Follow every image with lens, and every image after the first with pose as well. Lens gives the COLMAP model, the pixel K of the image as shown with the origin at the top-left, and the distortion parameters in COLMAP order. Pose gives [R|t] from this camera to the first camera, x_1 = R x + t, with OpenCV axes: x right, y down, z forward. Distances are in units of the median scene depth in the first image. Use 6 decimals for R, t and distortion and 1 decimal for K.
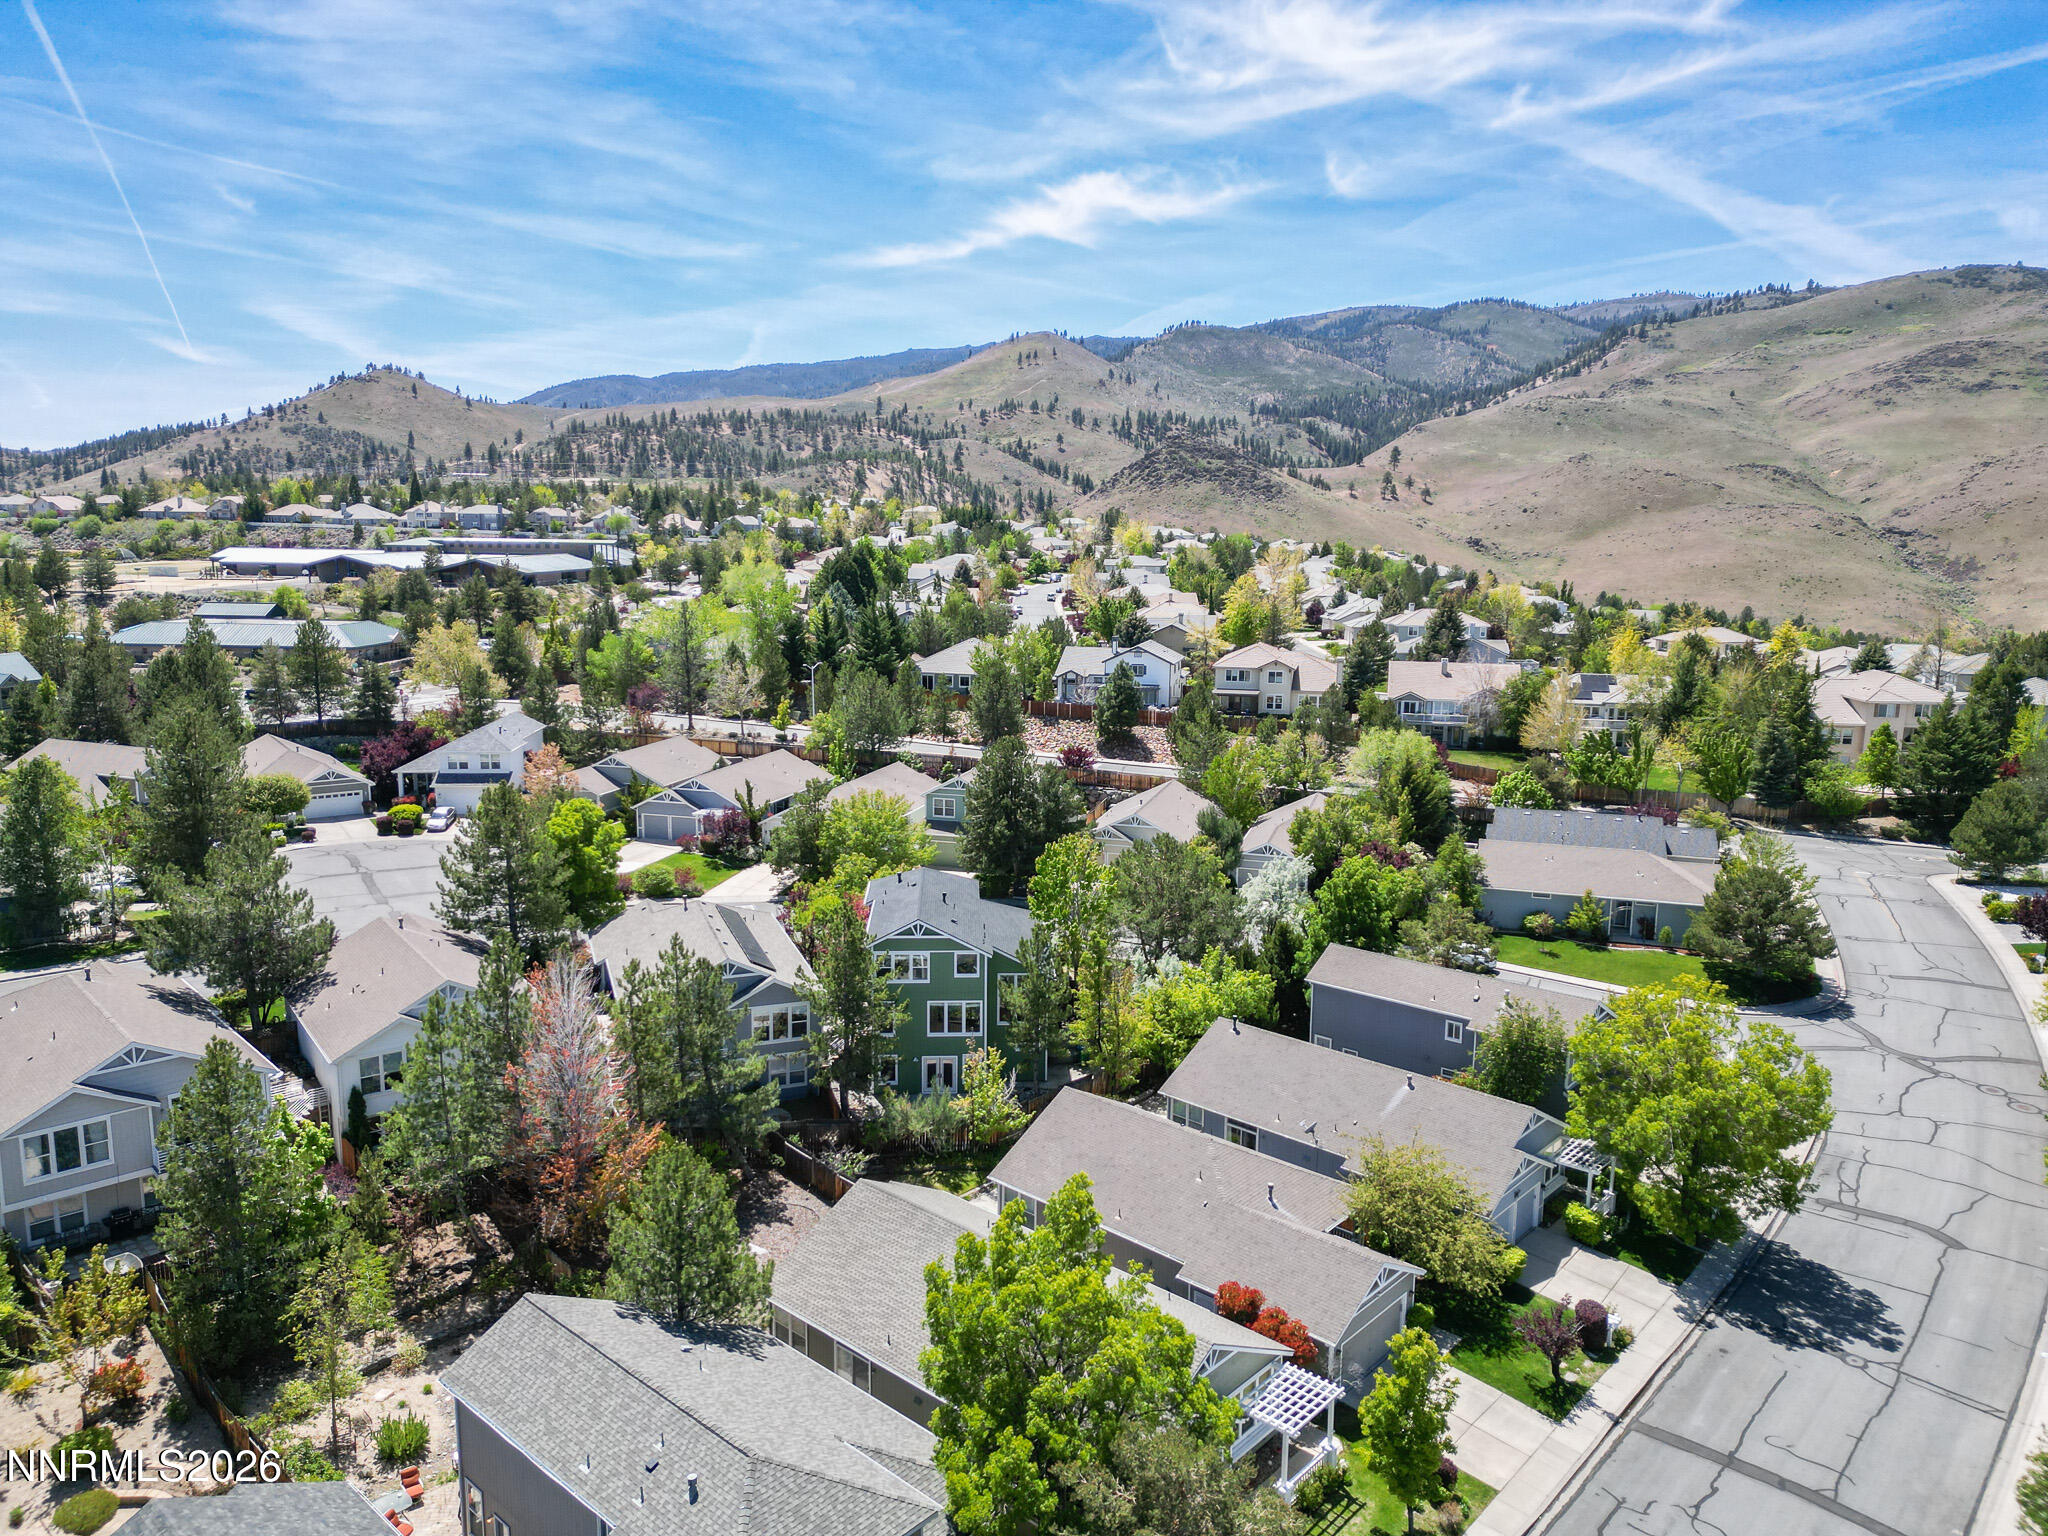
lens RADIAL K [[1422.7, 0, 1016.2], [0, 1422.7, 771.9], [0, 0, 1]] dist [0.078267, -0.074964]
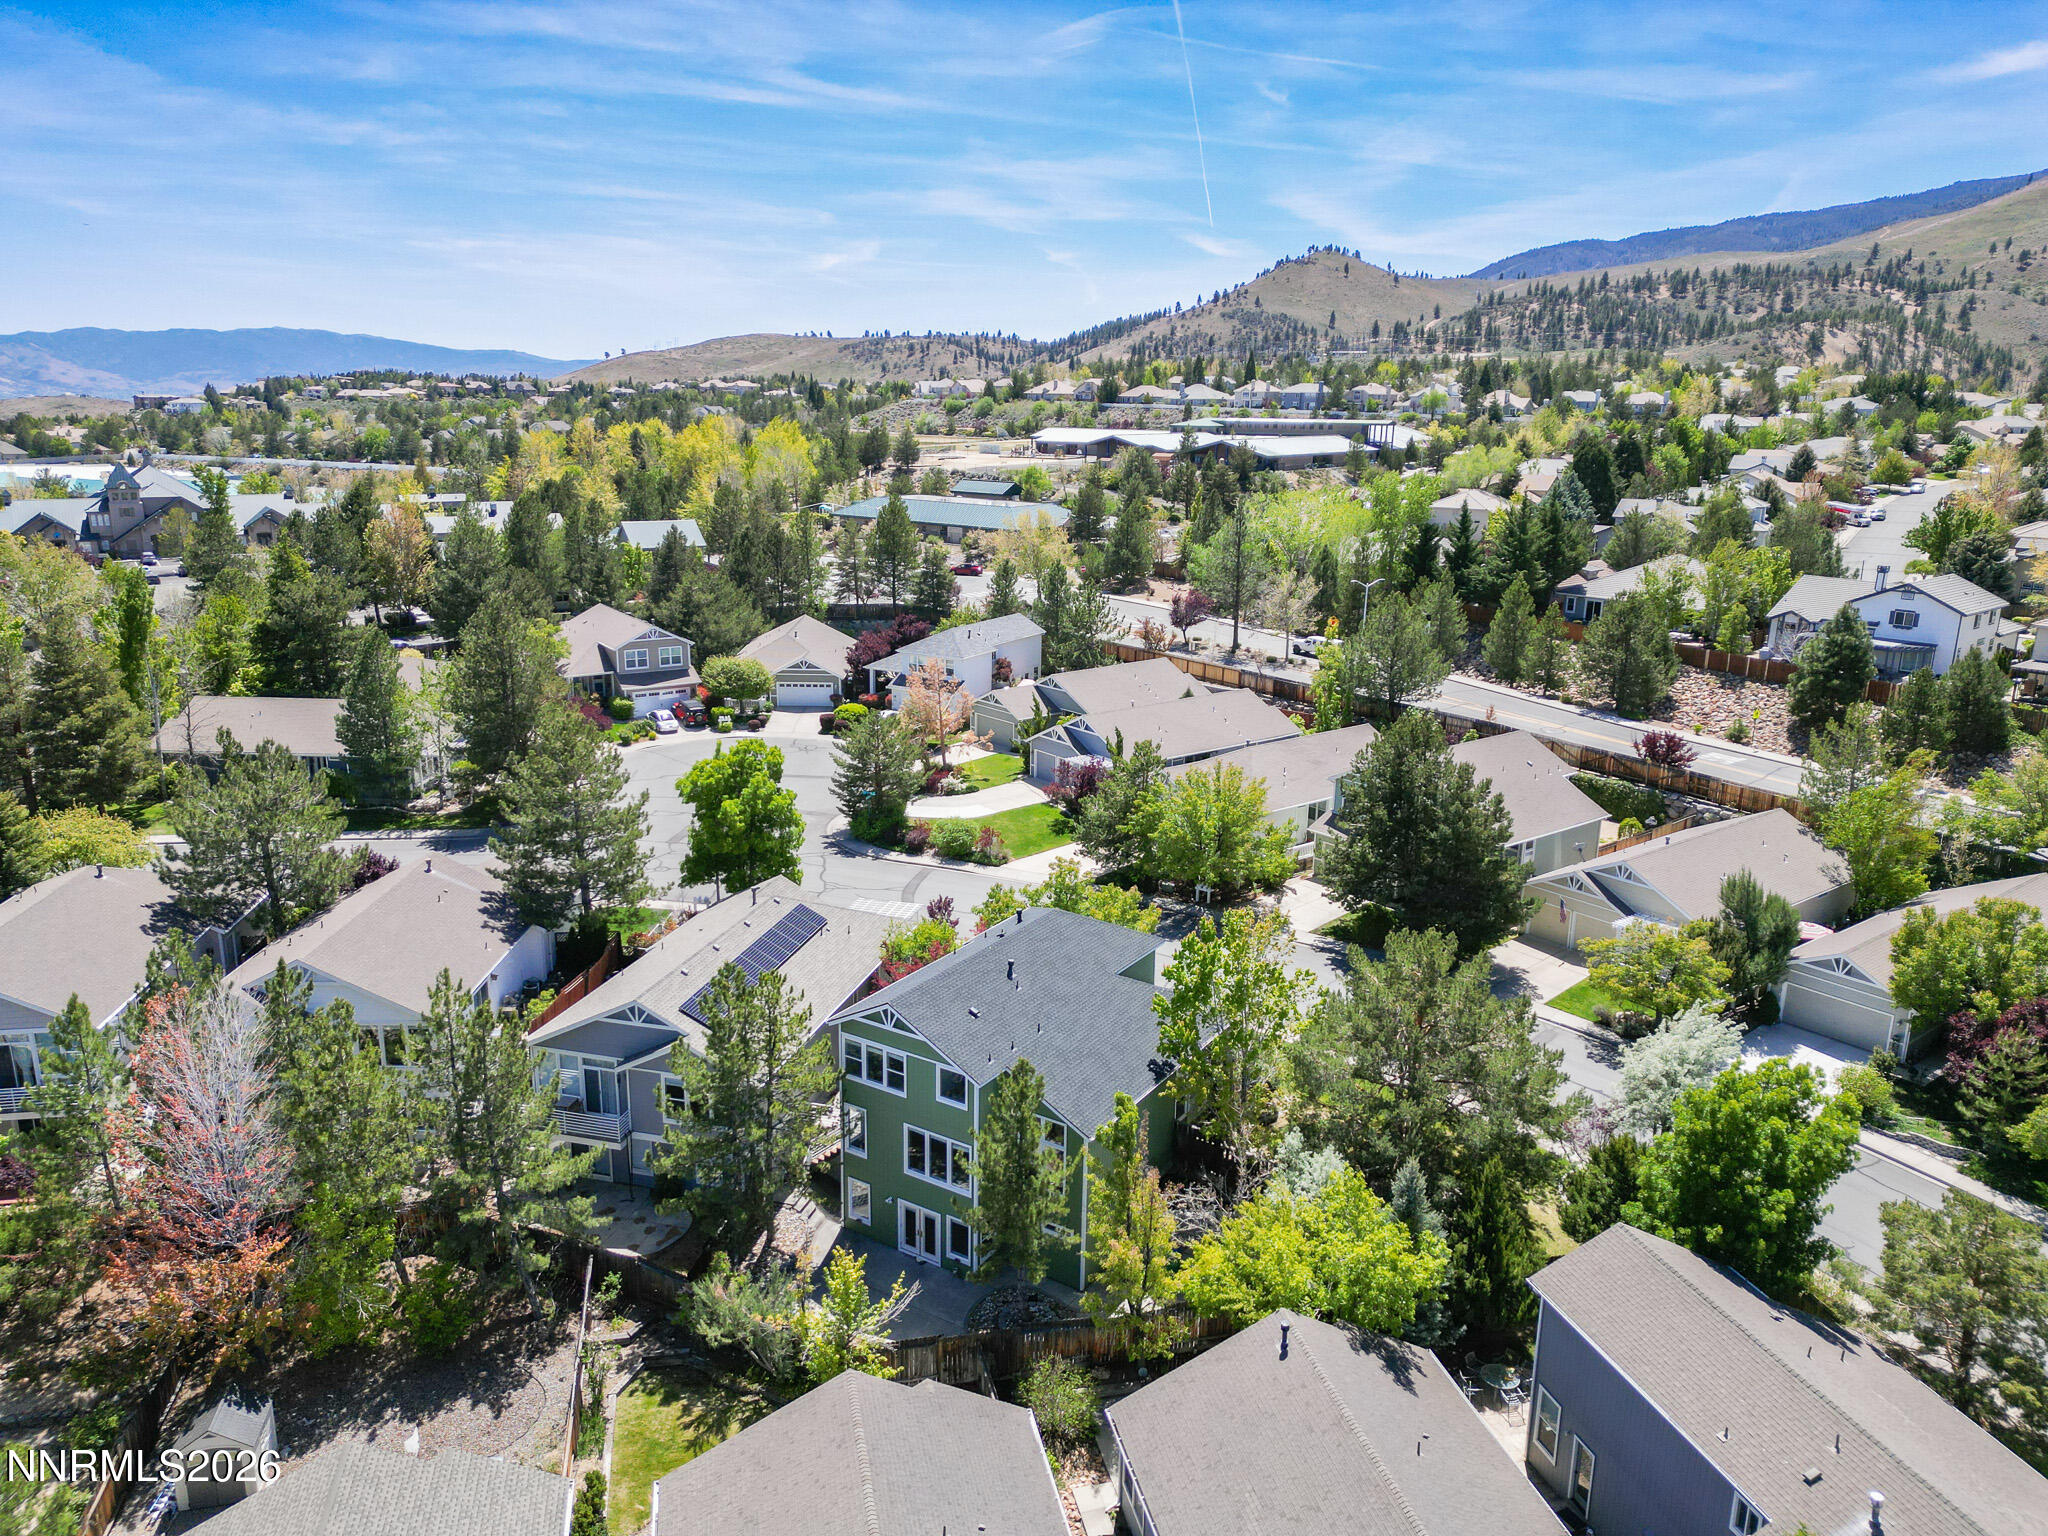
lens RADIAL K [[1422.7, 0, 1016.2], [0, 1422.7, 771.9], [0, 0, 1]] dist [0.078267, -0.074964]
pose [[0.815192, 0.147934, -0.559980, 0.053564], [-0.102602, 0.988425, 0.111755, -0.013294], [0.570031, -0.033647, 0.820934, 0.078283]]
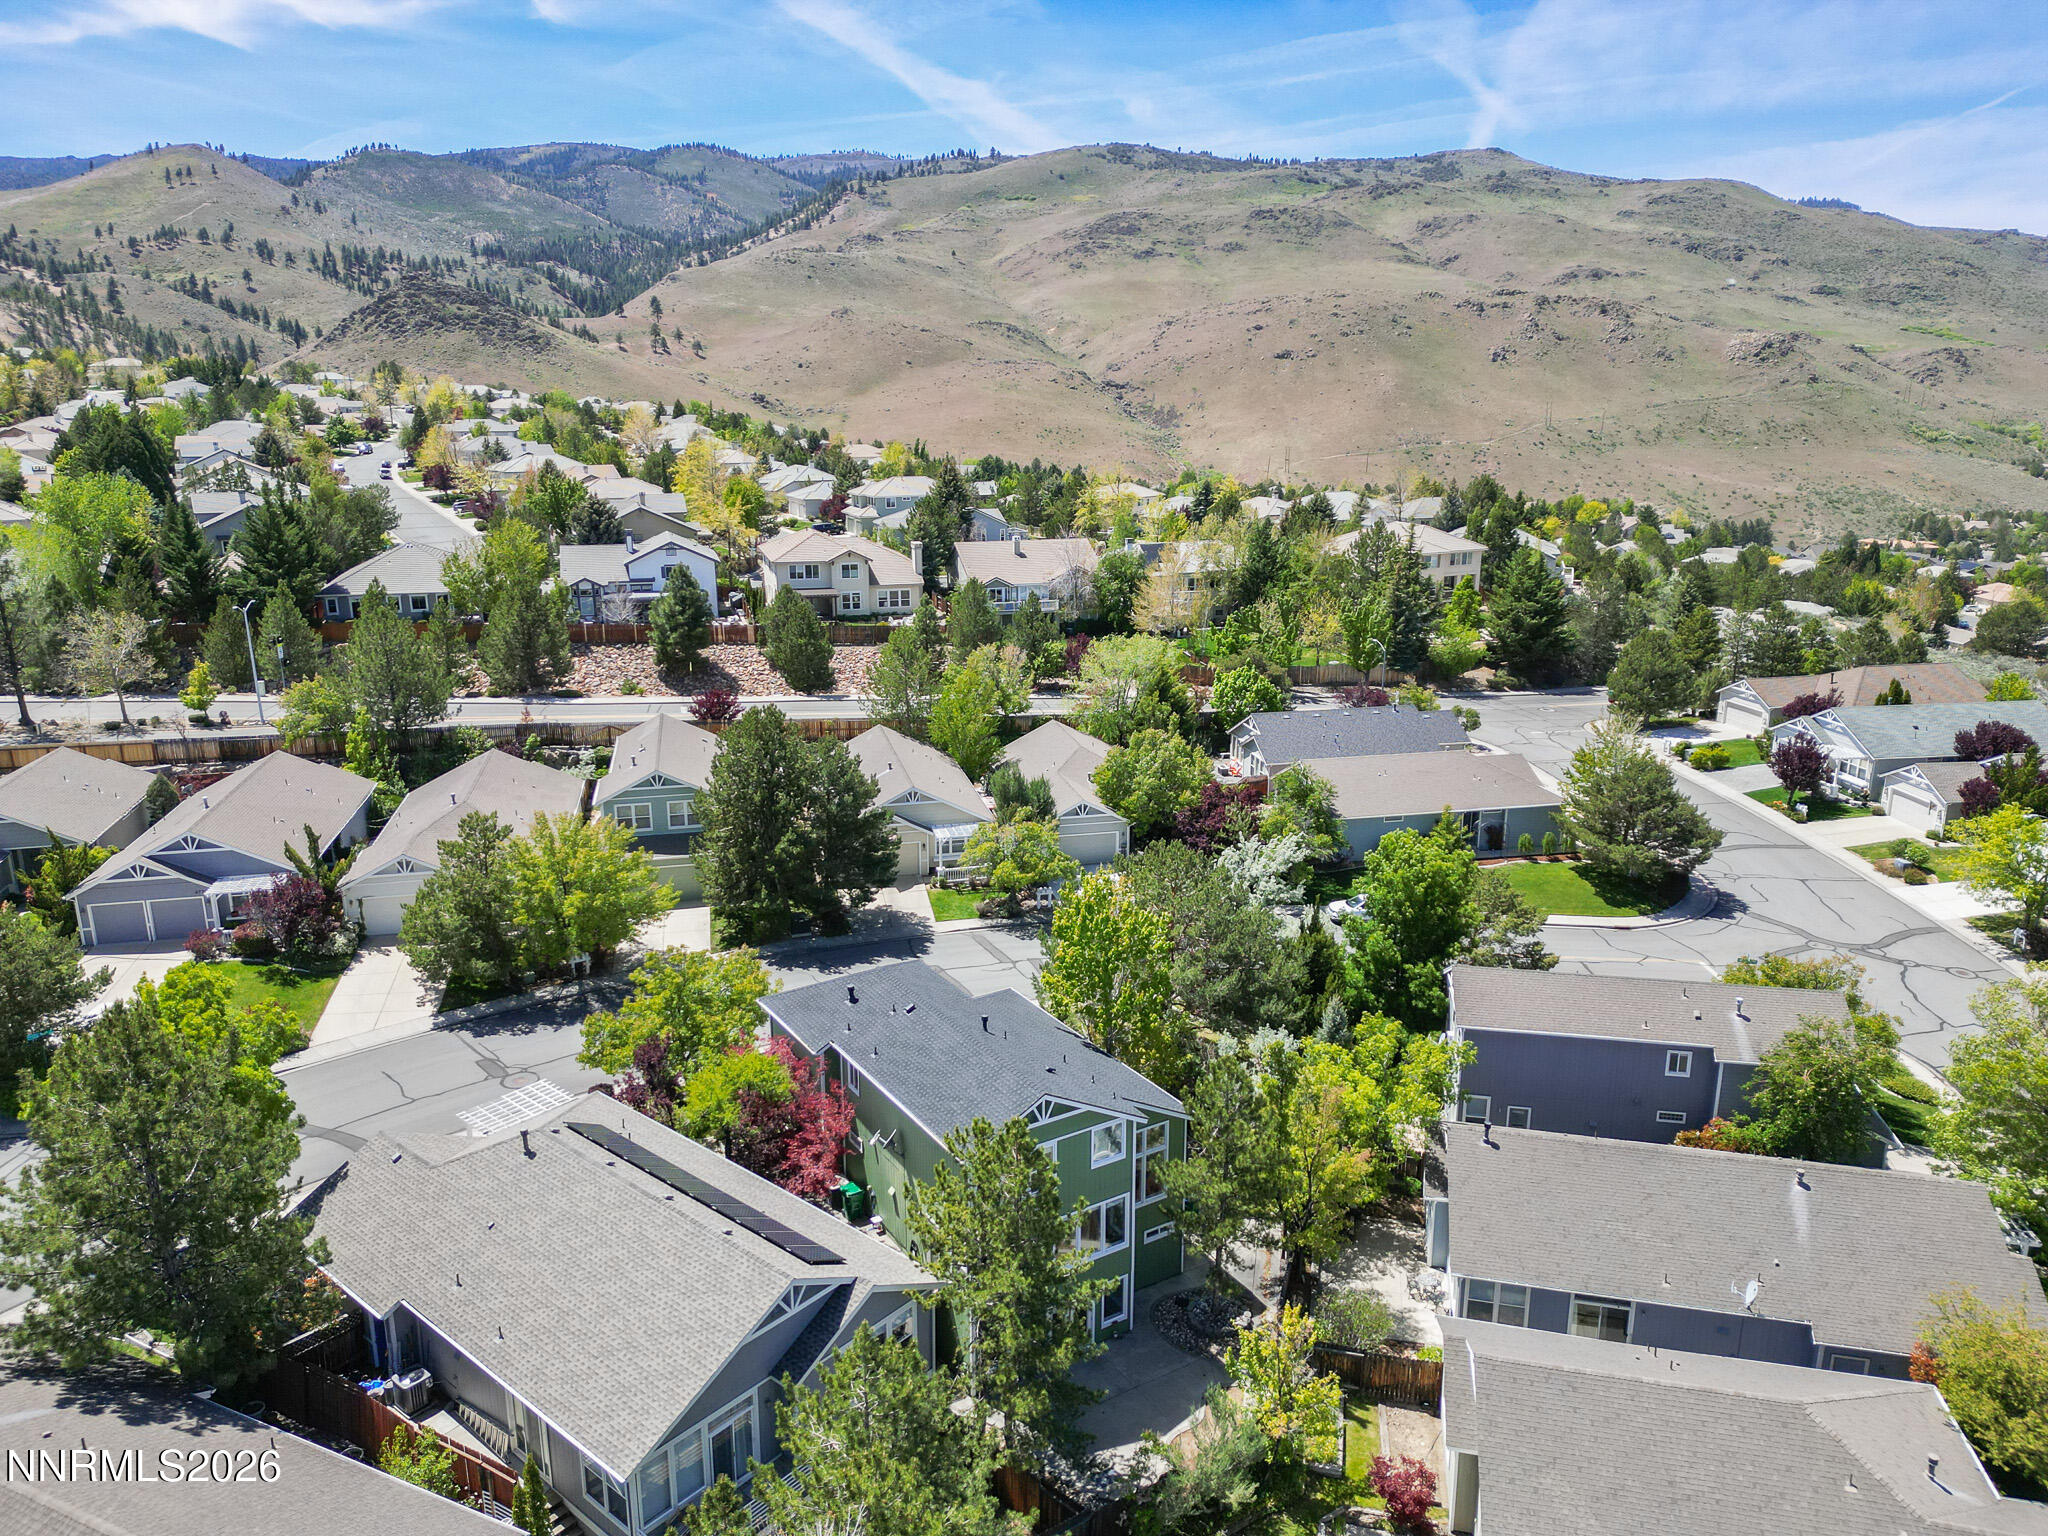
lens RADIAL K [[1422.7, 0, 1016.2], [0, 1422.7, 771.9], [0, 0, 1]] dist [0.078267, -0.074964]
pose [[0.871778, -0.141880, 0.468907, -0.052760], [0.096506, 0.988125, 0.119561, -0.015154], [-0.480302, -0.058978, 0.875118, 0.080809]]
